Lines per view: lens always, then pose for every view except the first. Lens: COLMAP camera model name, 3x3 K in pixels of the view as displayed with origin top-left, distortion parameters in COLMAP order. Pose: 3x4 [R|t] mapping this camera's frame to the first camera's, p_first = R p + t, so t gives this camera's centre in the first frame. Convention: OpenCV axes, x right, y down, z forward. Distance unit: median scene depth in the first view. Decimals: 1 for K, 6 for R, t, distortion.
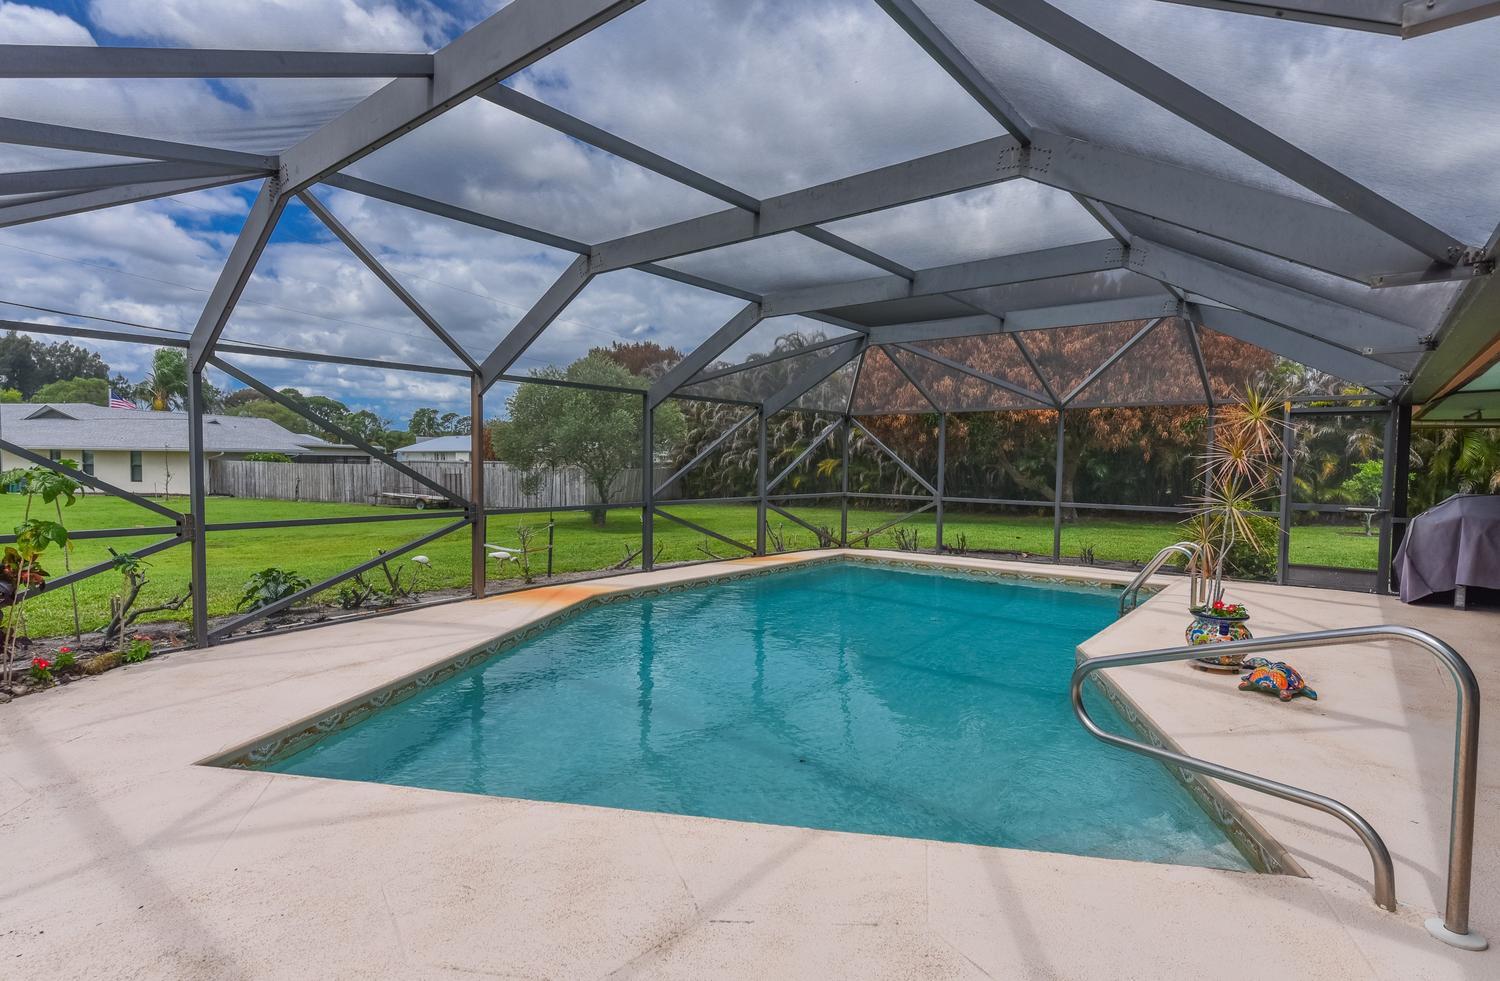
lens RADIAL K [[755.1, 0, 769.6], [0, 755.1, 491.9], [0, 0, 1]] dist [-0.002646, -0.000435]
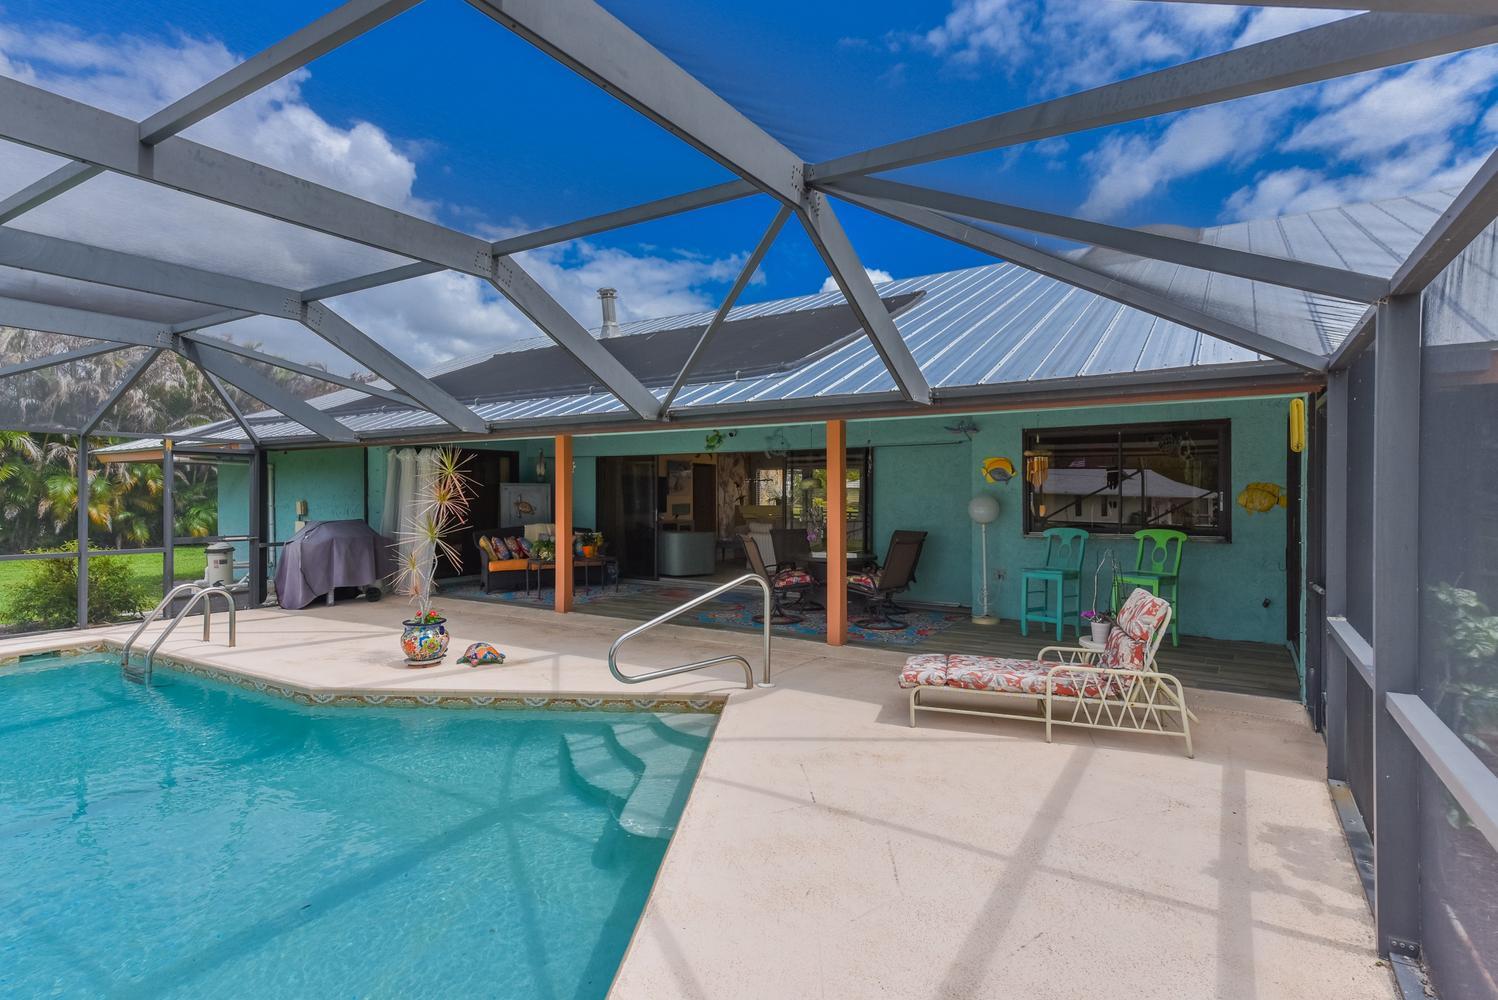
lens RADIAL K [[750.4, 0, 749.0], [0, 750.4, 500.0], [0, 0, 1]] dist [-0.001115, 0.000113]
pose [[-0.099564, -0.021093, 0.994808, -1.270491], [0.040192, 0.998874, 0.025202, -0.098357], [-0.994219, 0.042493, -0.098605, 0.974544]]
